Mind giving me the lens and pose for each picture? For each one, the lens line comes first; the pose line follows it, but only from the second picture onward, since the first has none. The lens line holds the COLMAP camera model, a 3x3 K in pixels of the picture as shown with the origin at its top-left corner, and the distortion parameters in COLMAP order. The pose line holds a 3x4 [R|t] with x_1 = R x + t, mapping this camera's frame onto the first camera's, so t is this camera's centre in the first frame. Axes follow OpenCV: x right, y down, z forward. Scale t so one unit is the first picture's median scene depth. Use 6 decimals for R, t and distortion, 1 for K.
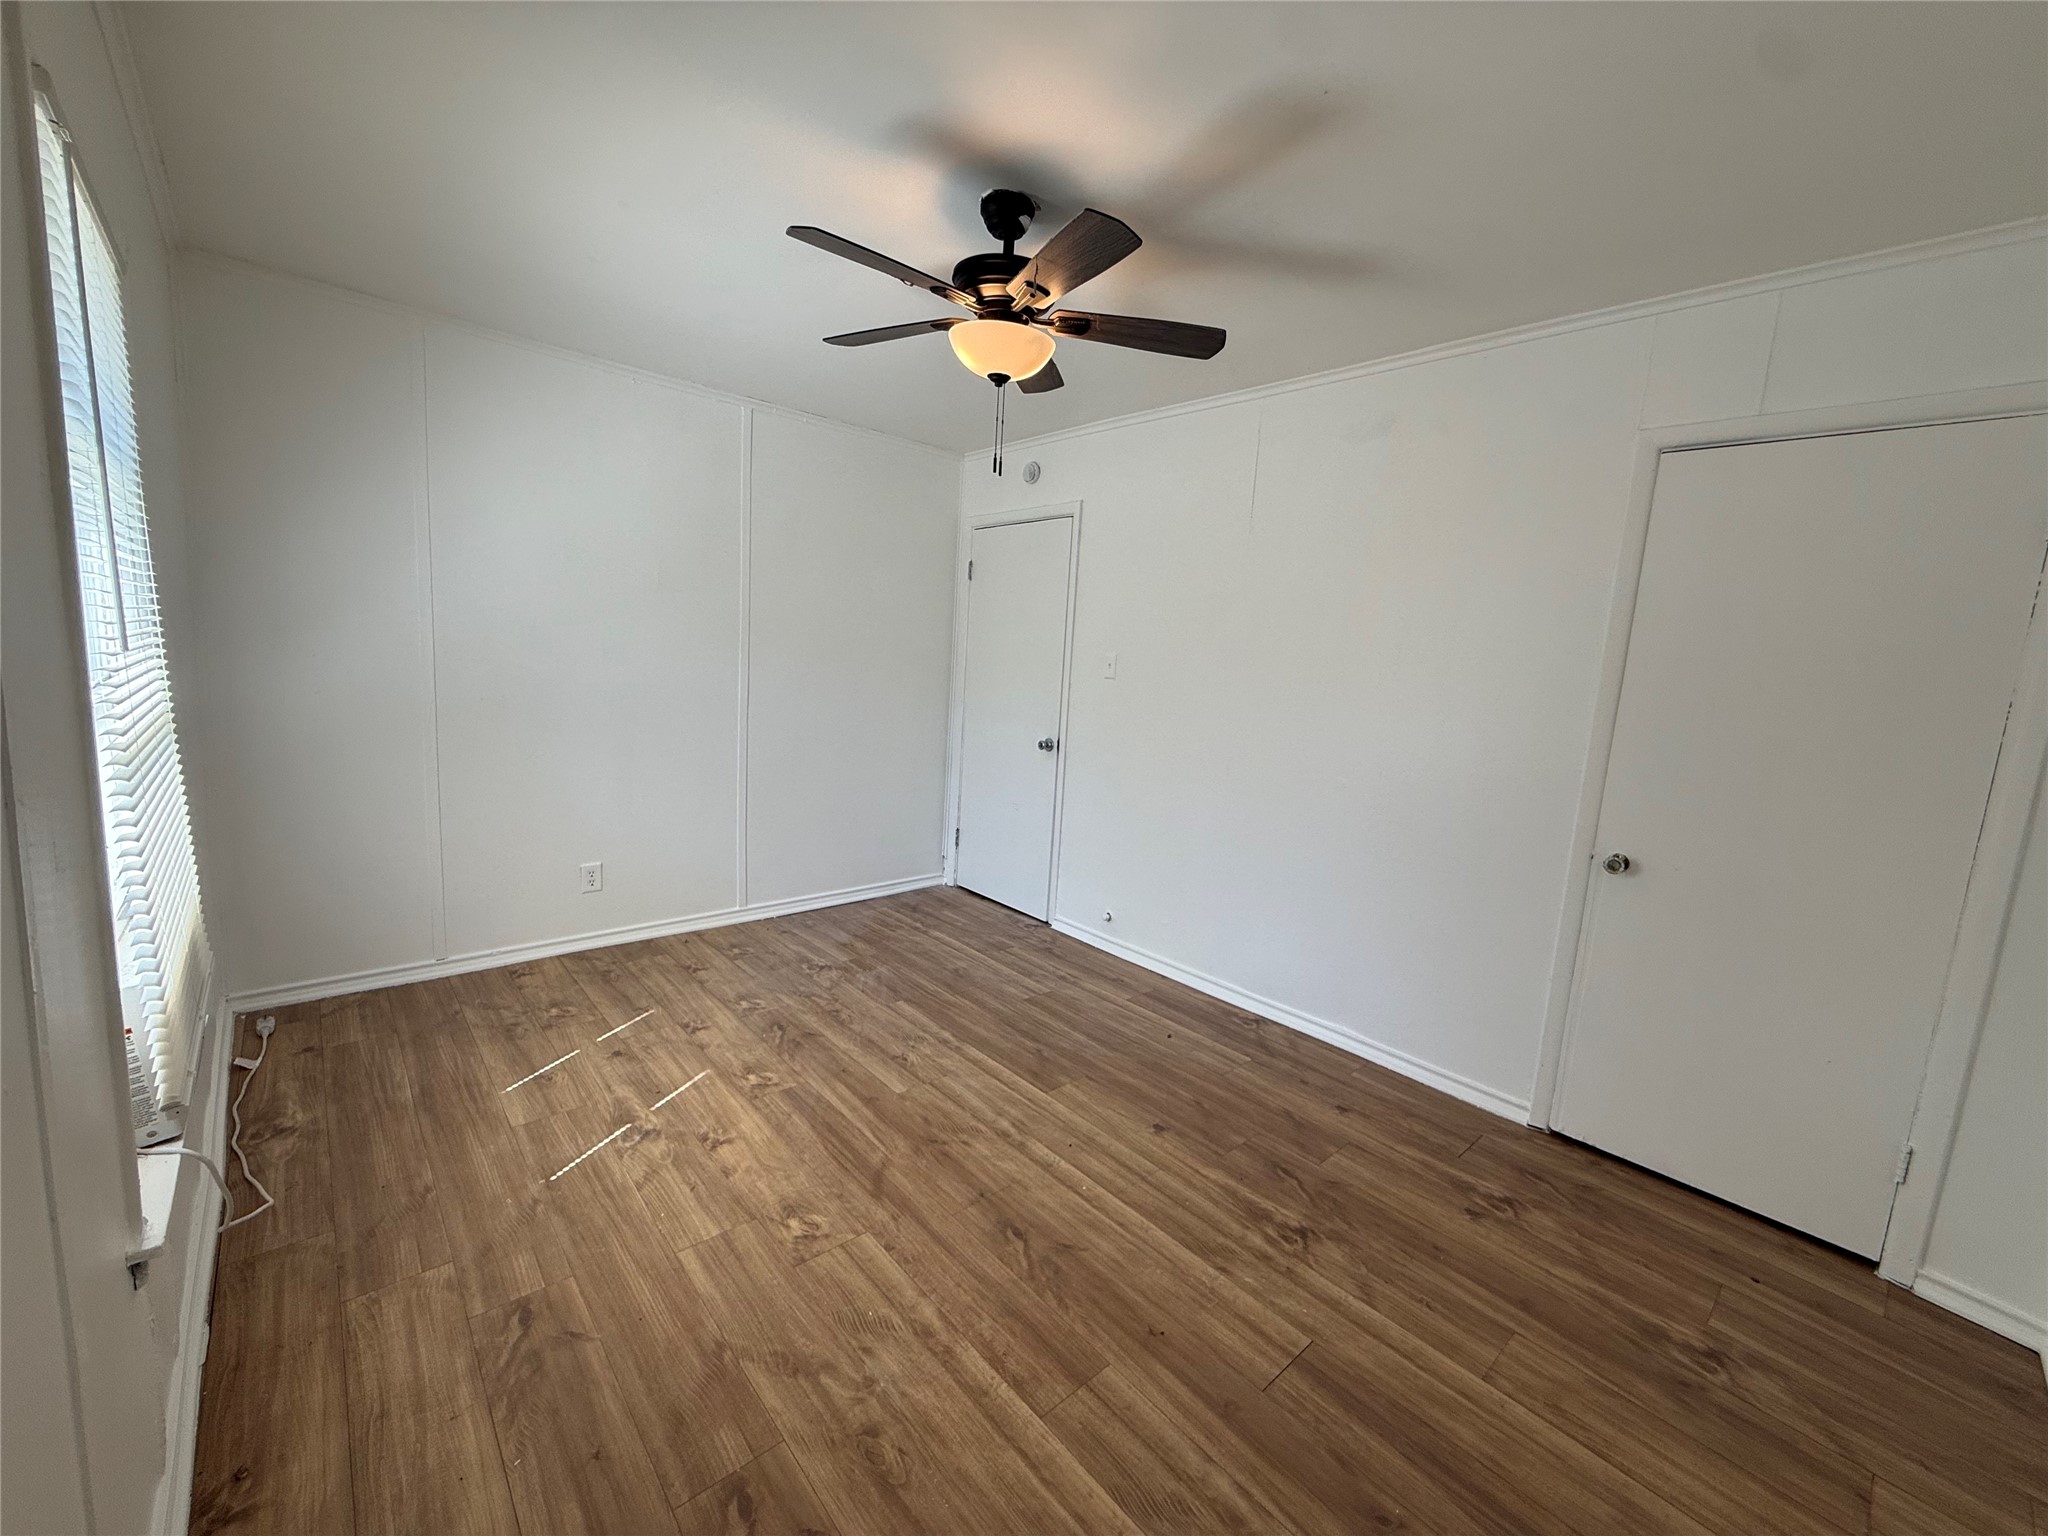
lens RADIAL K [[822.8, 0, 1020.3], [0, 822.8, 760.2], [0, 0, 1]] dist [0.015063, 0.000282]
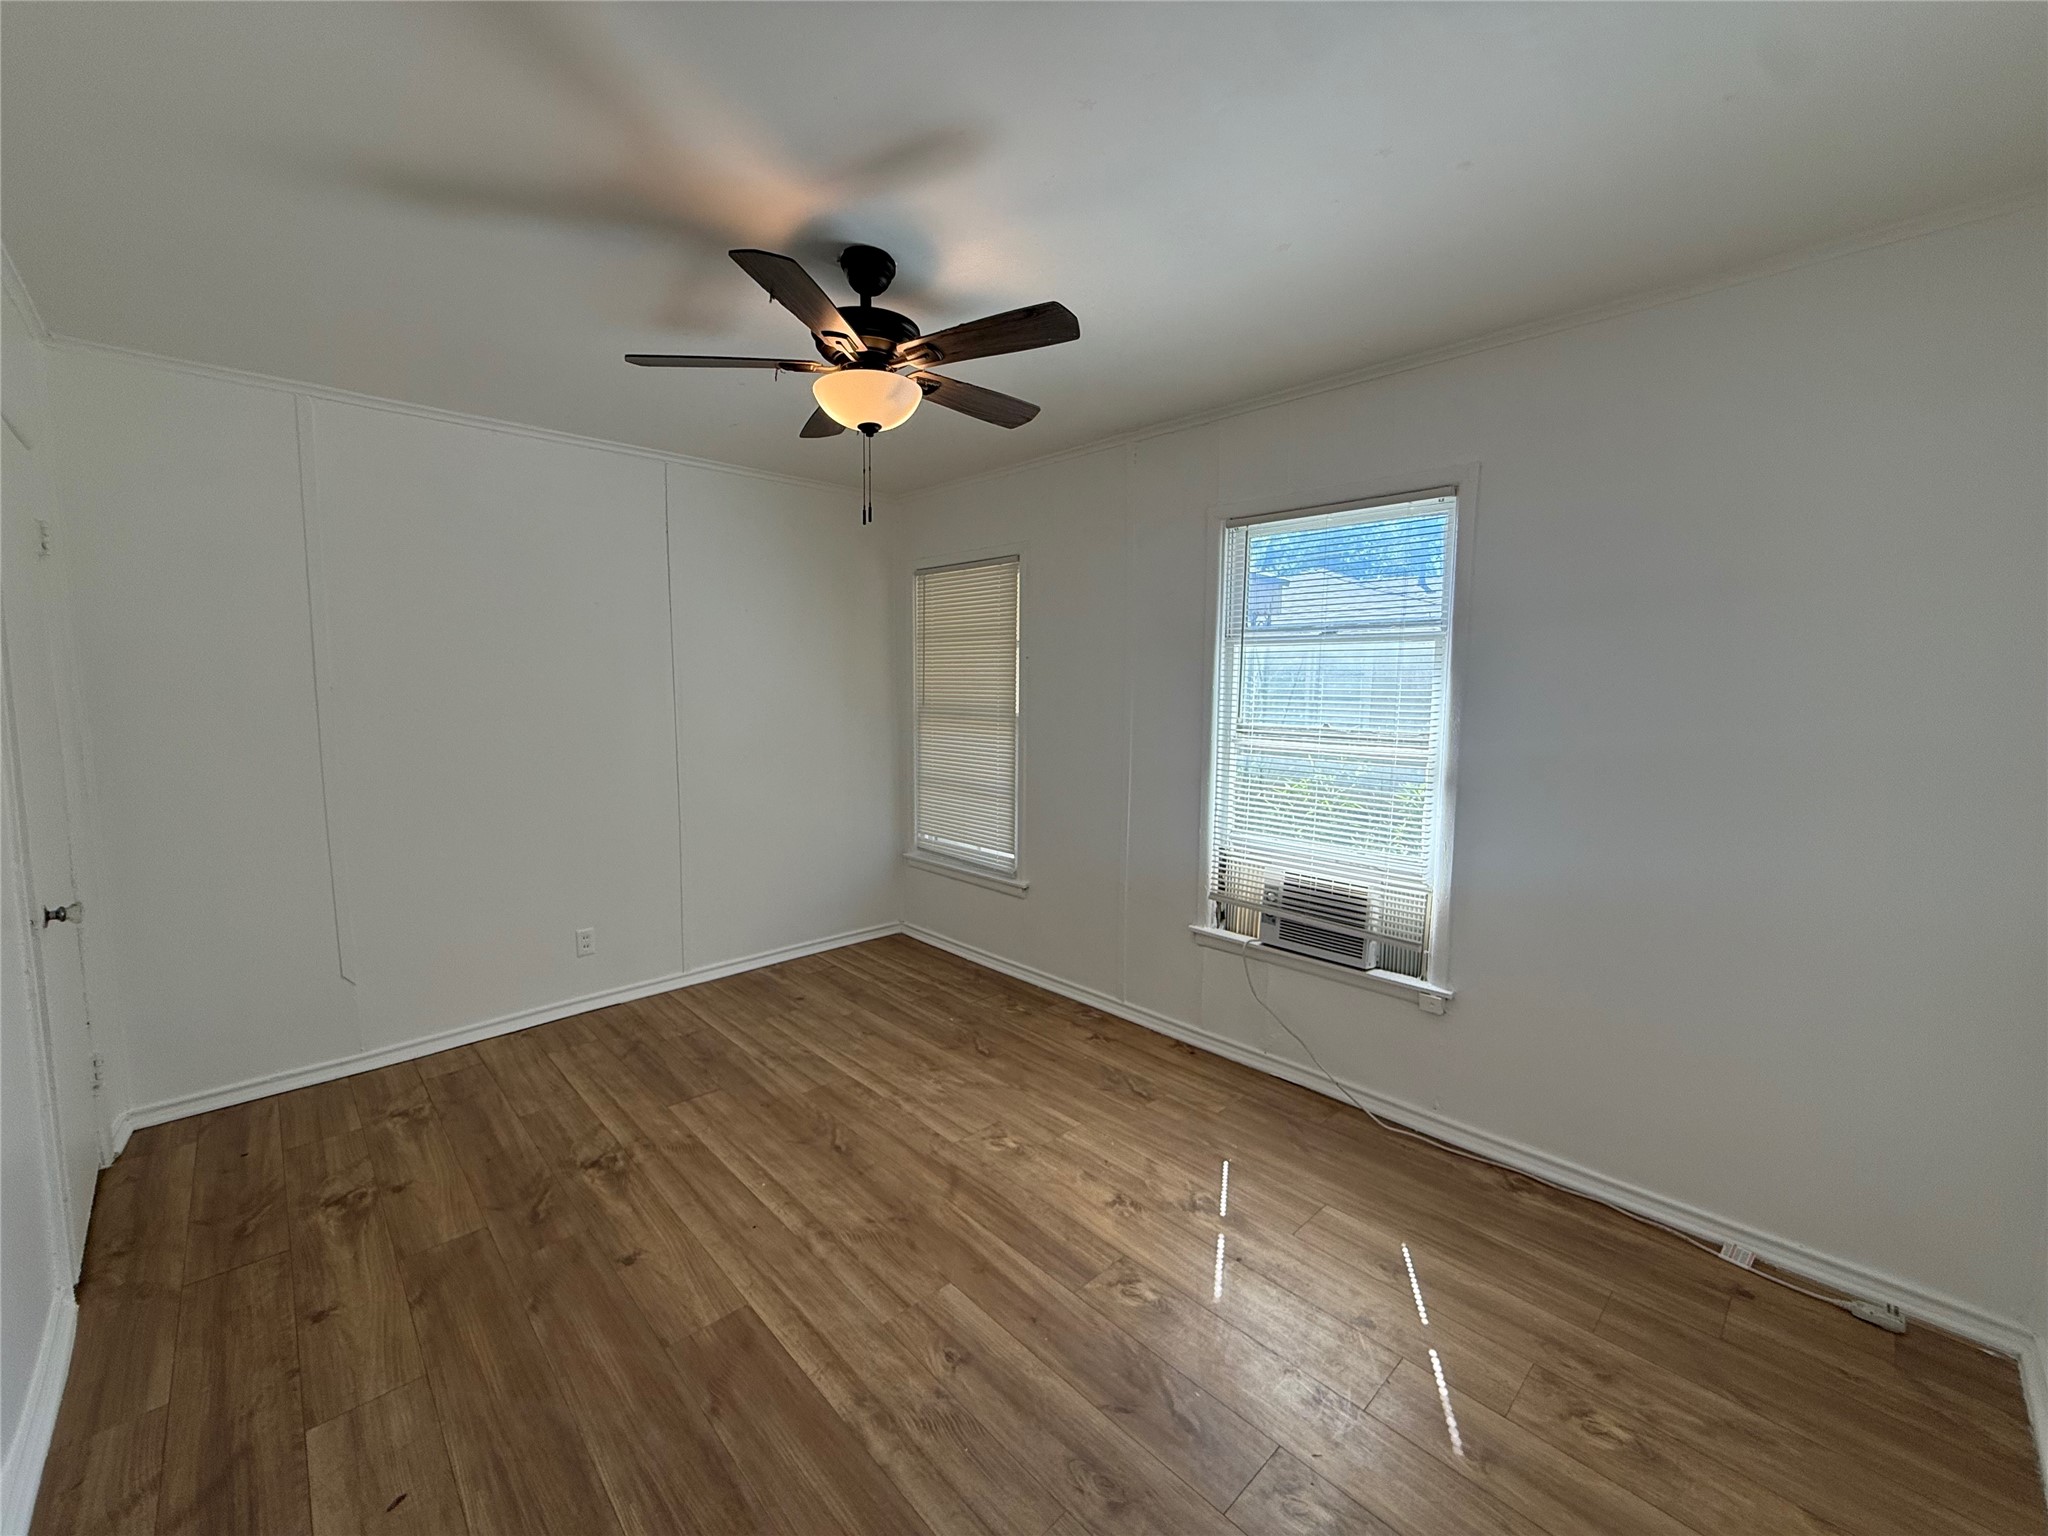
lens RADIAL K [[822.8, 0, 1020.3], [0, 822.8, 760.2], [0, 0, 1]] dist [0.015063, 0.000282]
pose [[-0.997271, -0.061041, -0.041518, -0.172577], [-0.068860, 0.971898, 0.225105, -0.281153], [0.026611, 0.227350, -0.973449, 1.870109]]
